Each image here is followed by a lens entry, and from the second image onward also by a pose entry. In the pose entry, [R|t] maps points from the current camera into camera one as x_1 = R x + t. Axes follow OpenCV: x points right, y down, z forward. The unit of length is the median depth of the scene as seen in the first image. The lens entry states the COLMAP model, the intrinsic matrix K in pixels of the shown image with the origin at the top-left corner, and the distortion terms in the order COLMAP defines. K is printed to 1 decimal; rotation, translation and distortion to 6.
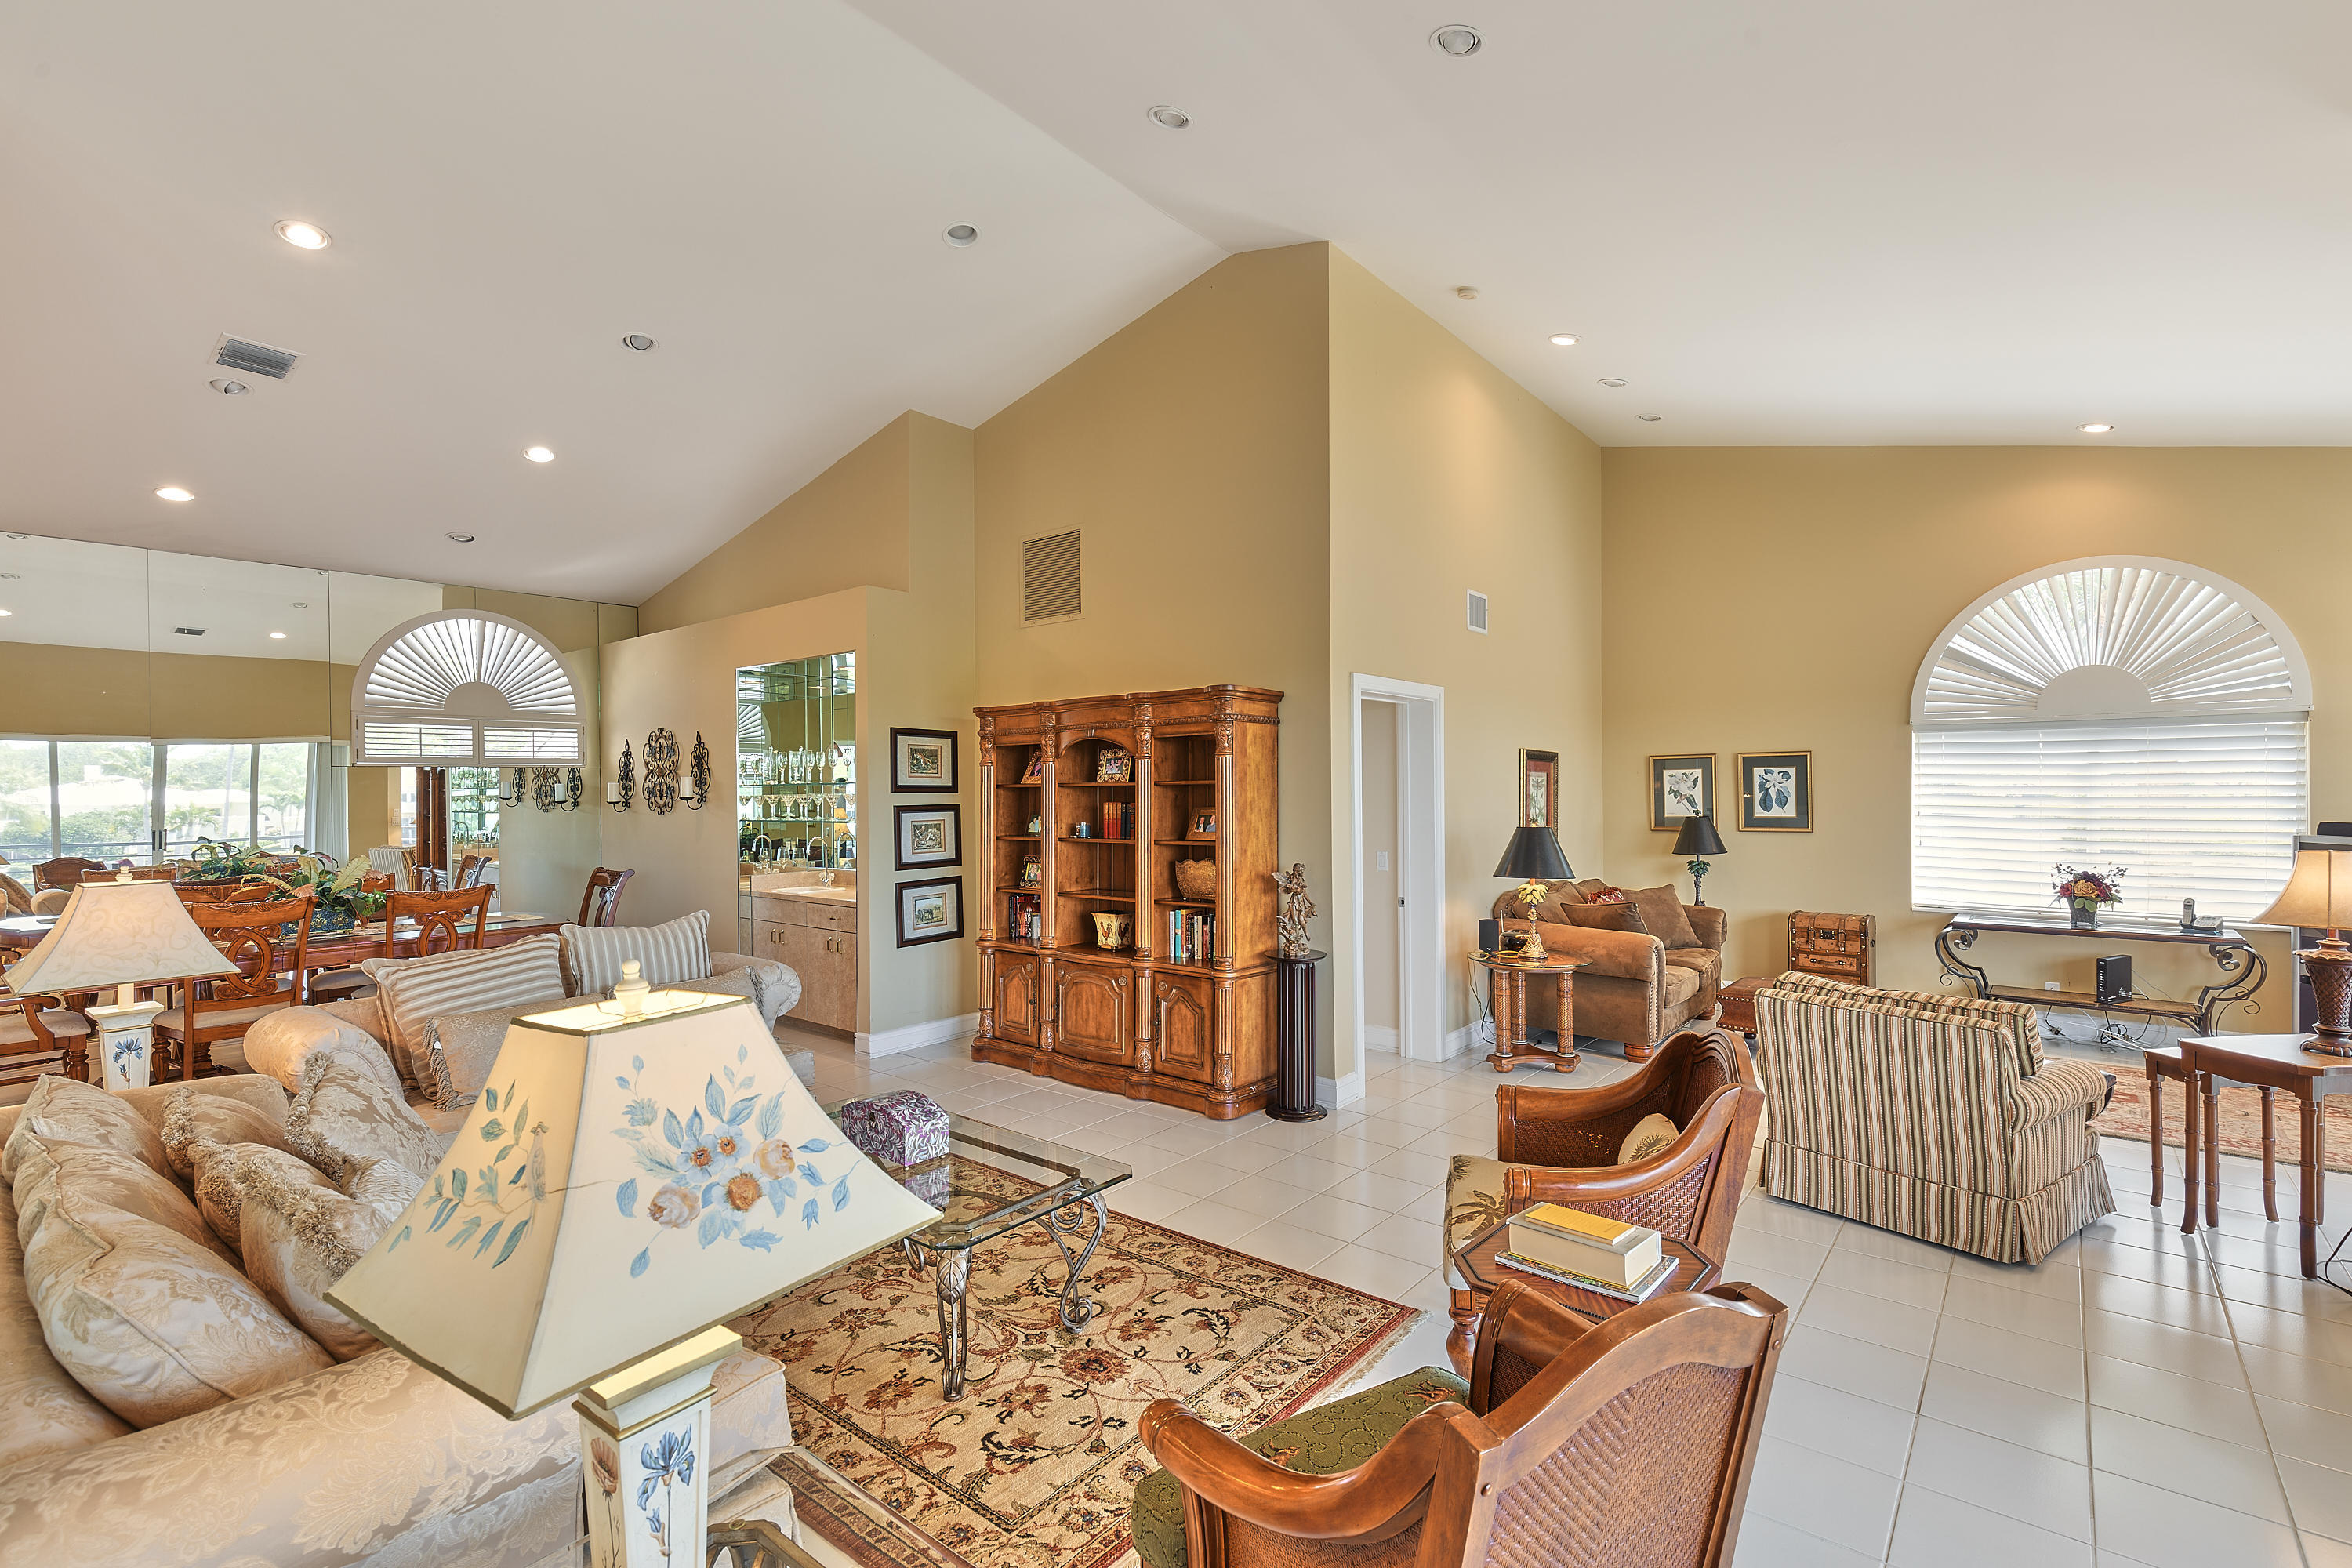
lens RADIAL K [[1070.9, 0, 1205.3], [0, 1070.9, 784.8], [0, 0, 1]] dist [0.001607, 0.000213]
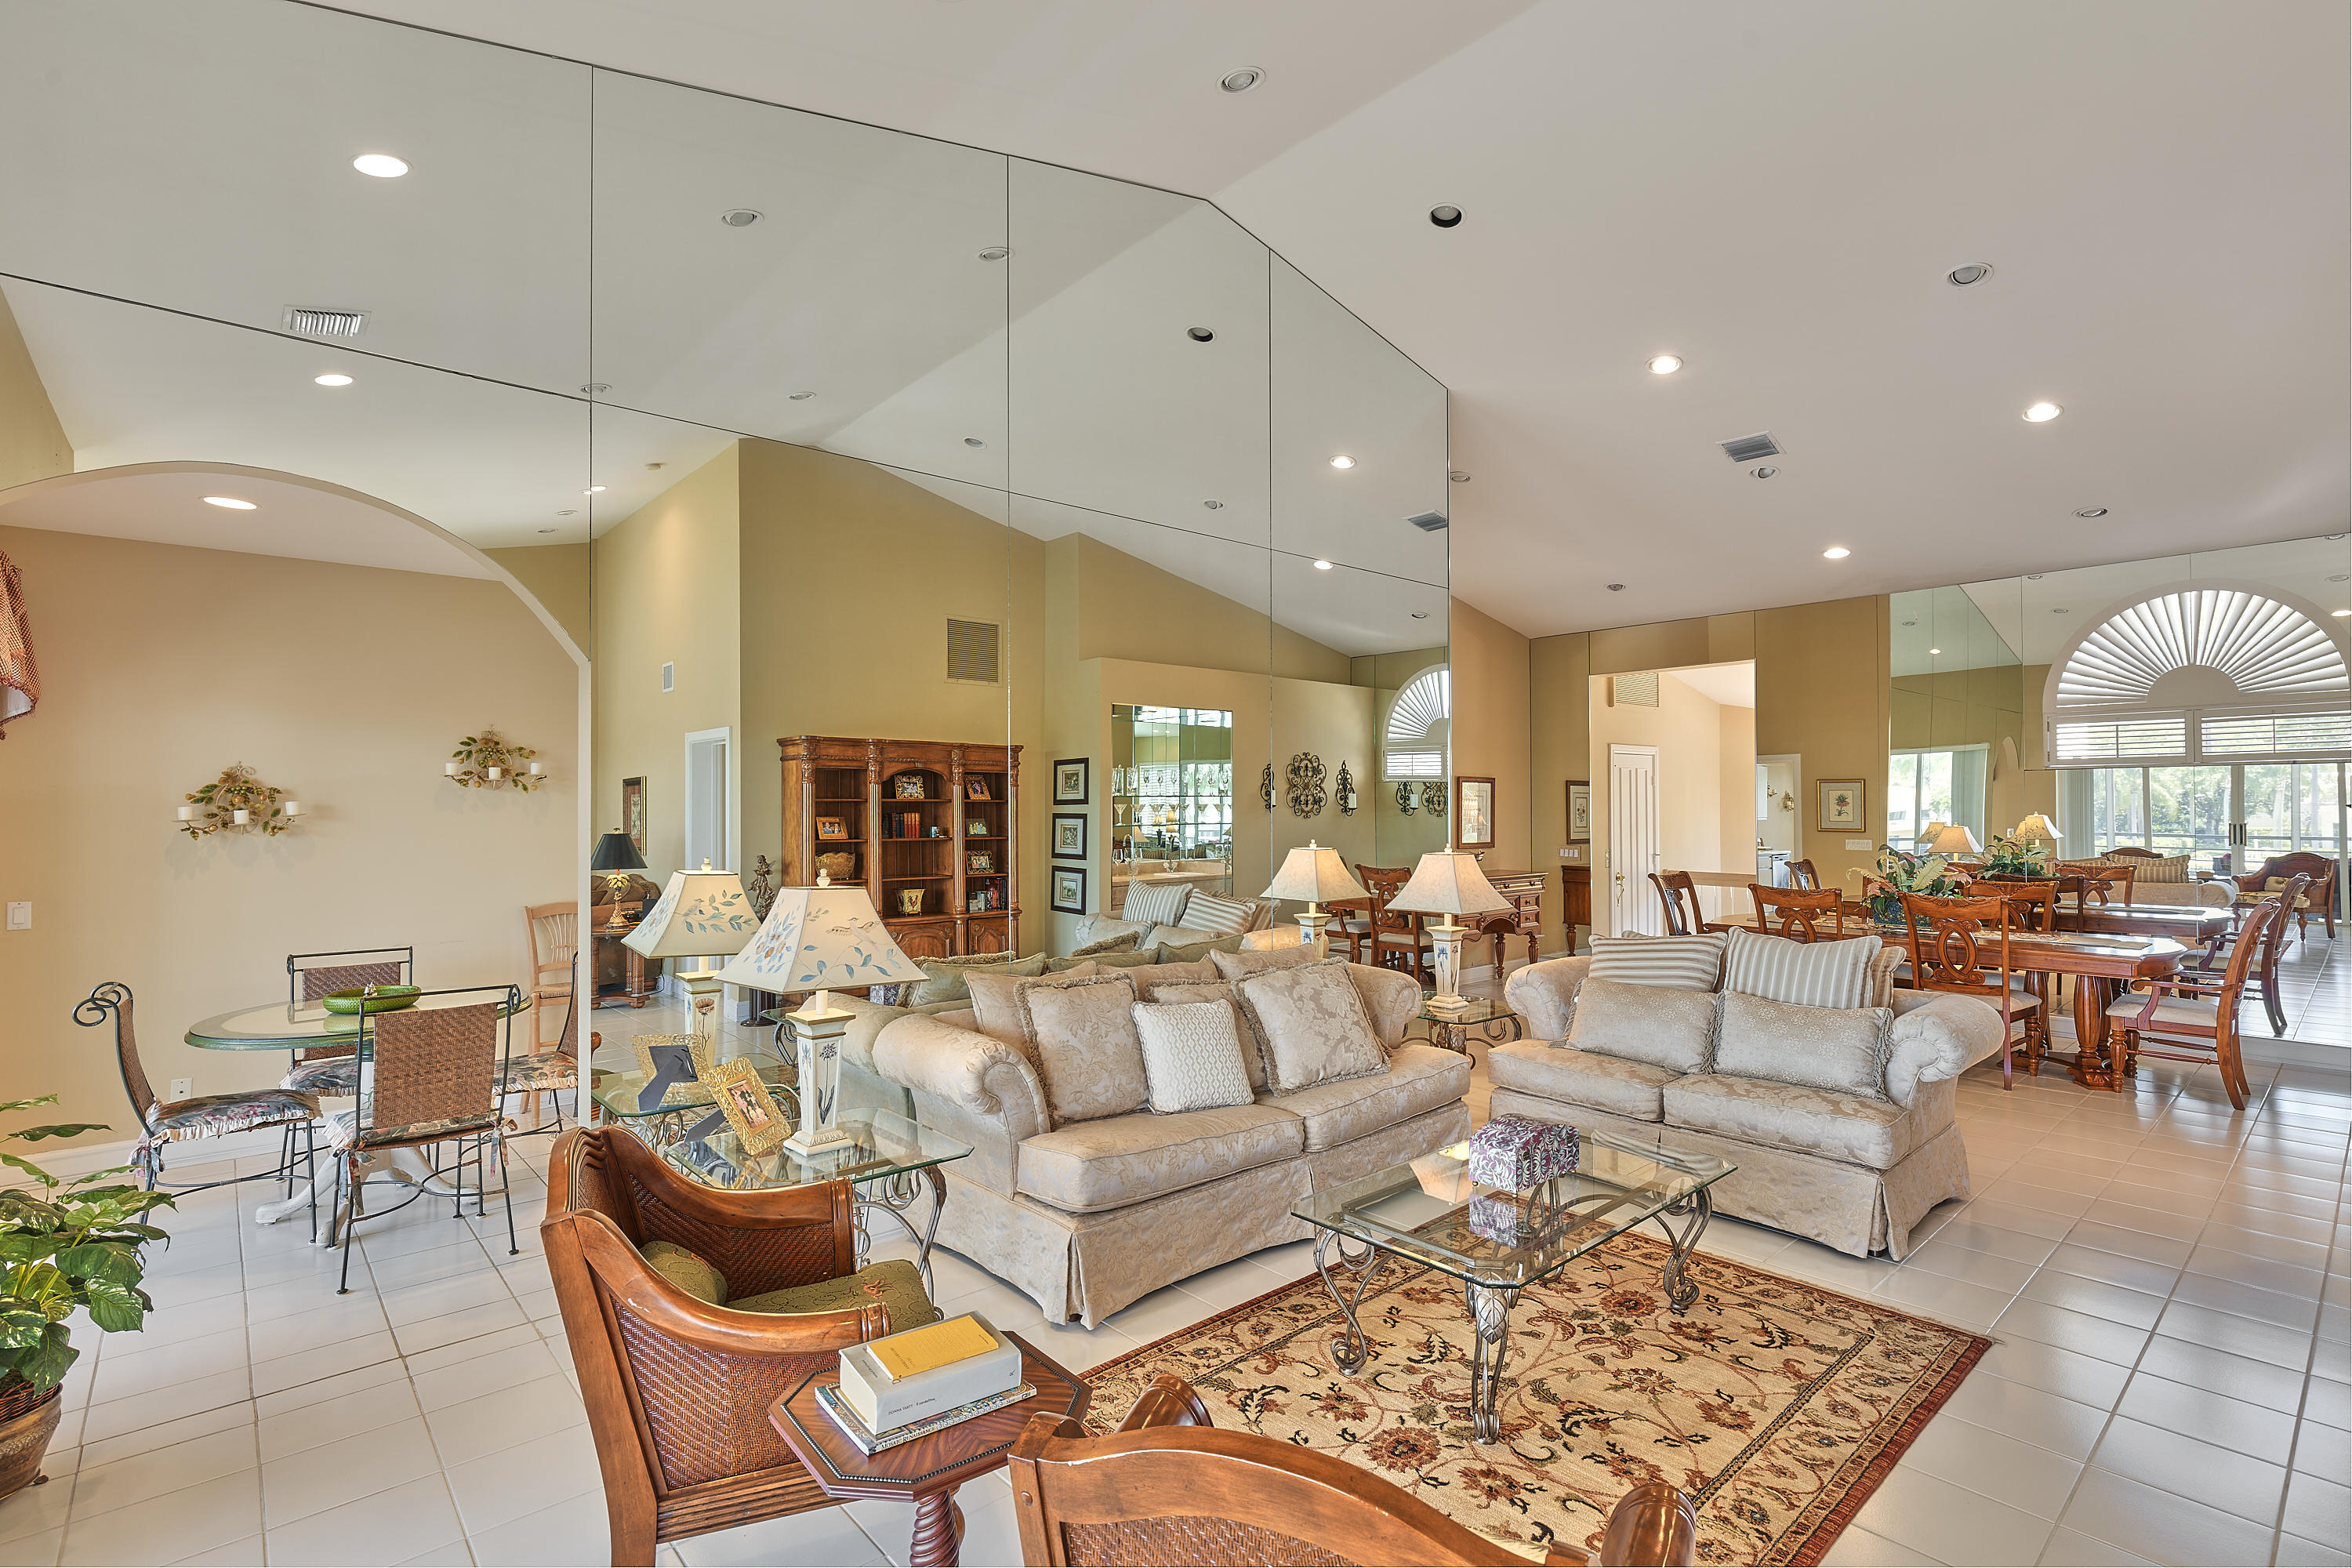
lens RADIAL K [[1101.2, 0, 1180.4], [0, 1101.2, 792.6], [0, 0, 1]] dist [0.004922, 0.000706]
pose [[-0.172164, 0.002156, -0.985066, 0.742232], [0.009324, 0.999956, 0.000559, -0.008876], [0.985024, -0.009088, -0.172177, 0.866847]]
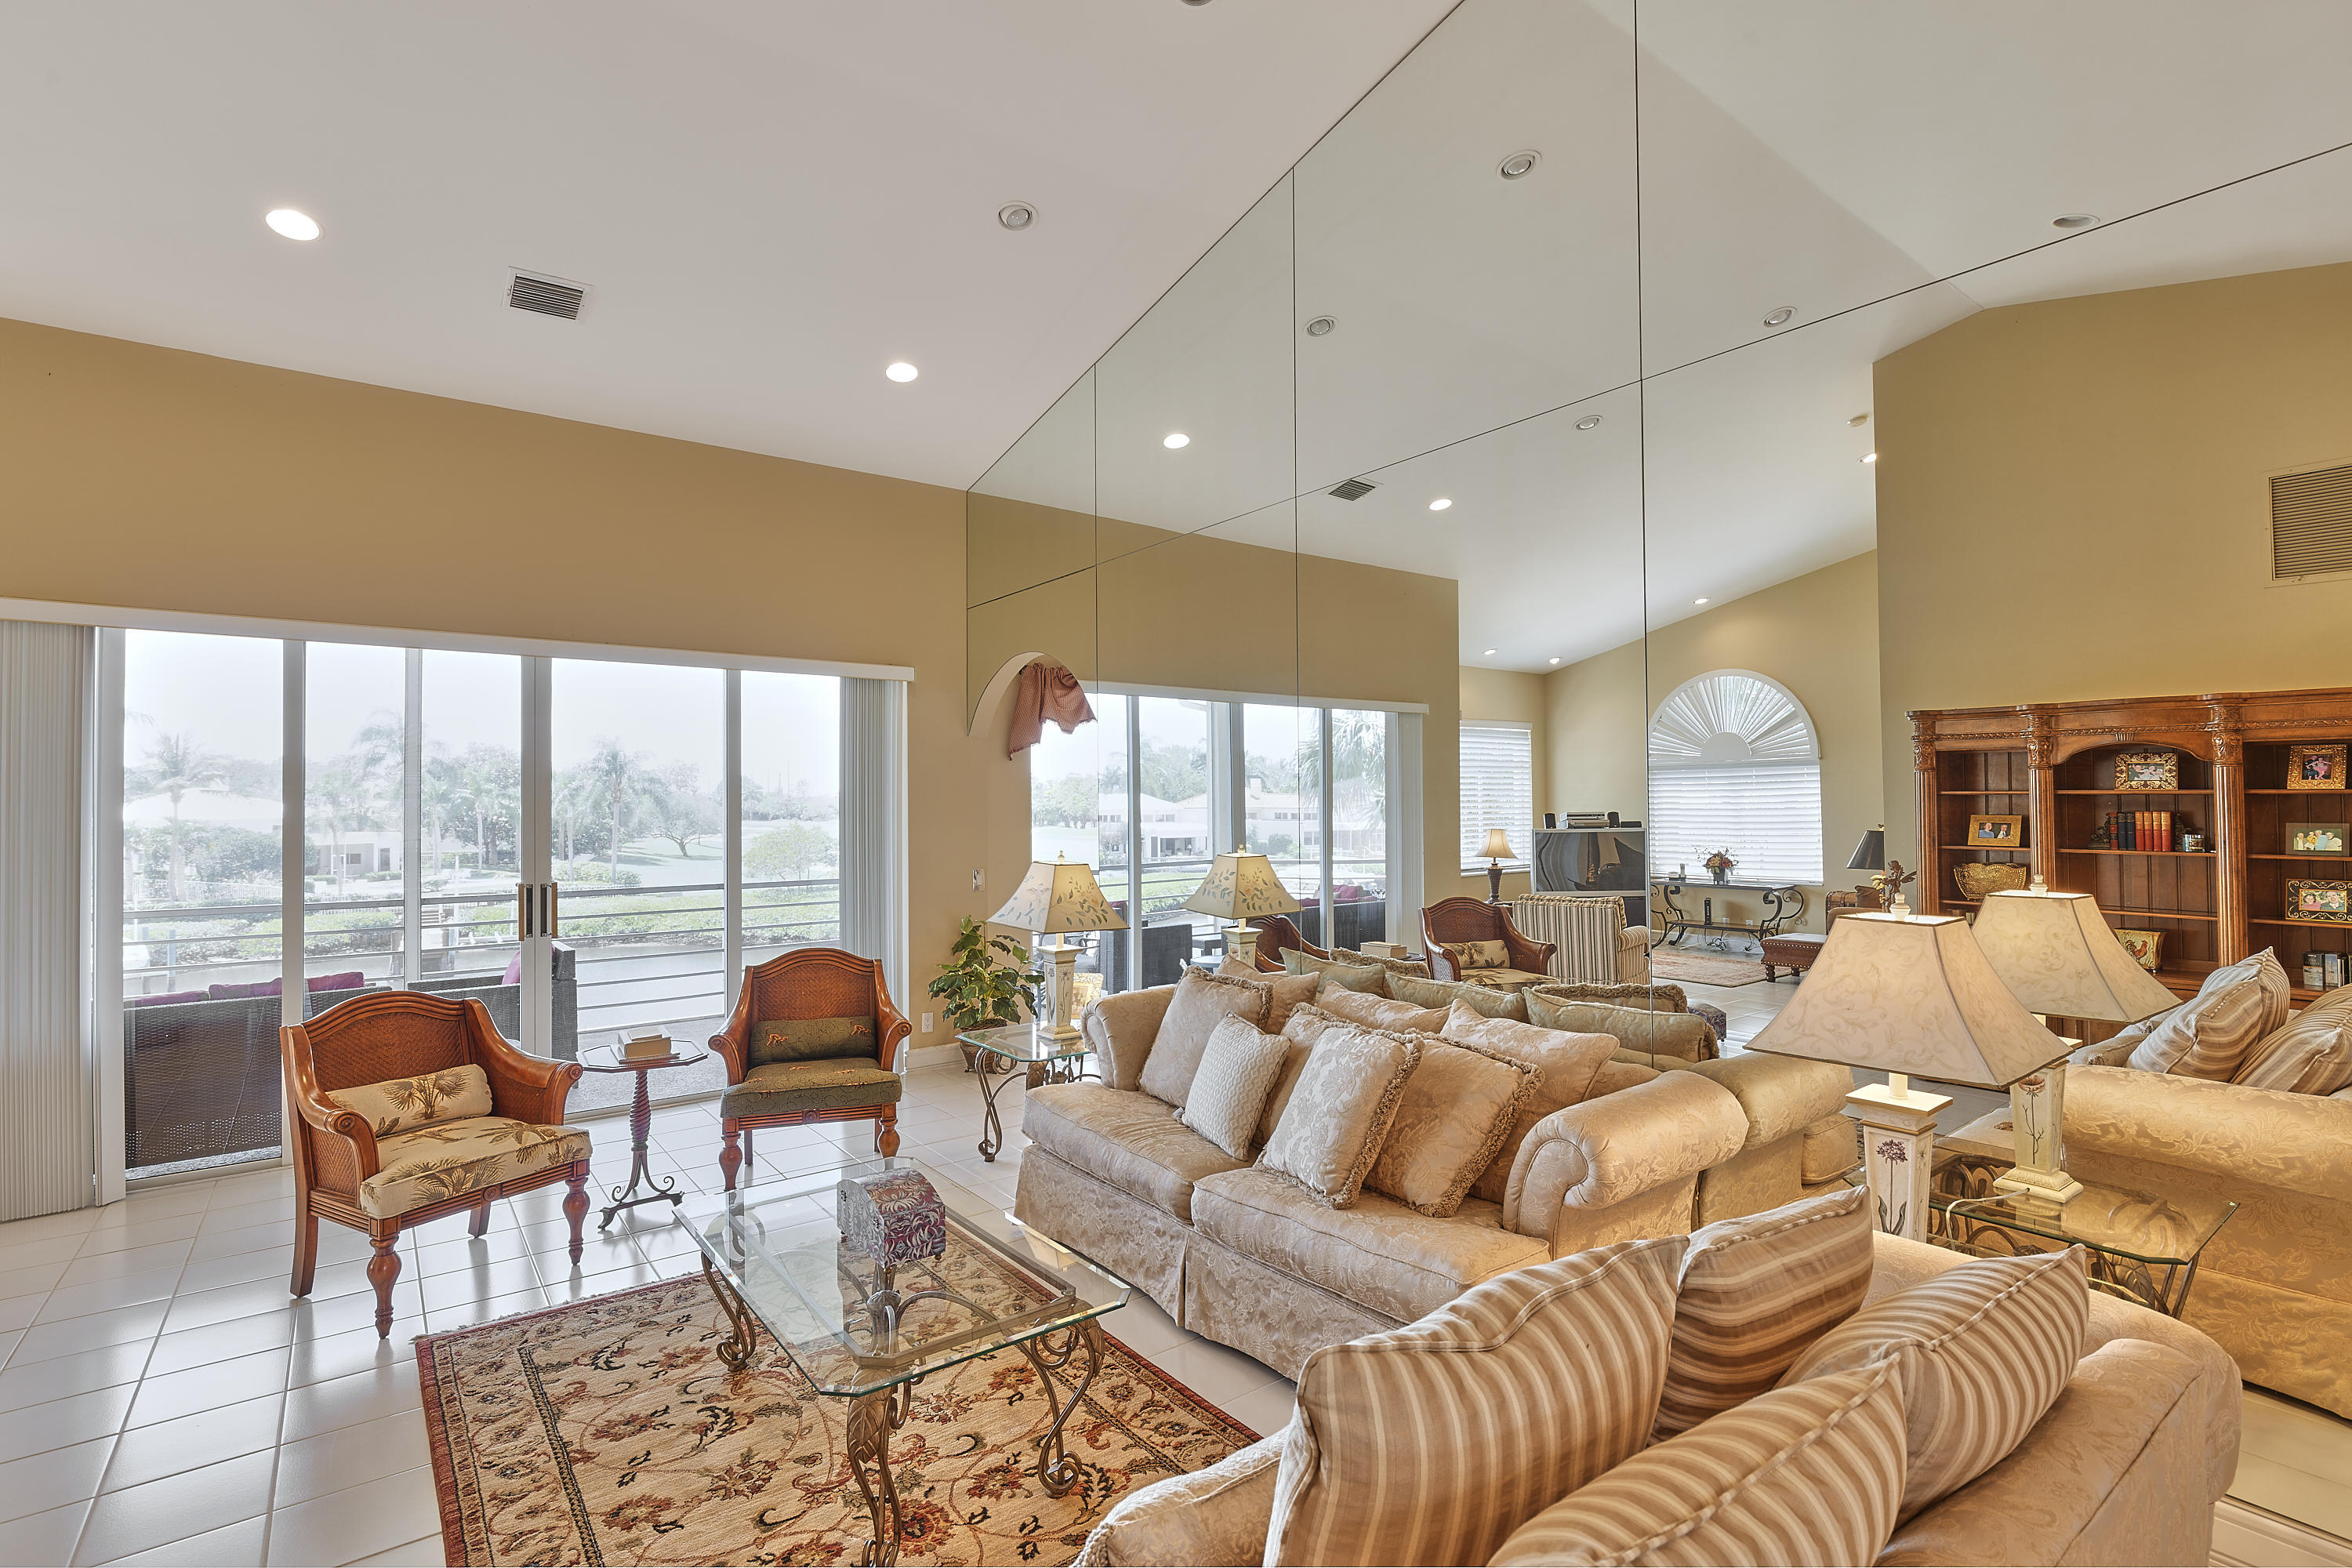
lens RADIAL K [[1101.2, 0, 1180.4], [0, 1101.2, 792.6], [0, 0, 1]] dist [0.004922, 0.000706]
pose [[-0.968237, 0.019445, 0.249275, -0.722738], [0.015016, 0.999694, -0.019658, 0.016070], [-0.249581, -0.015291, -0.968233, 1.768048]]
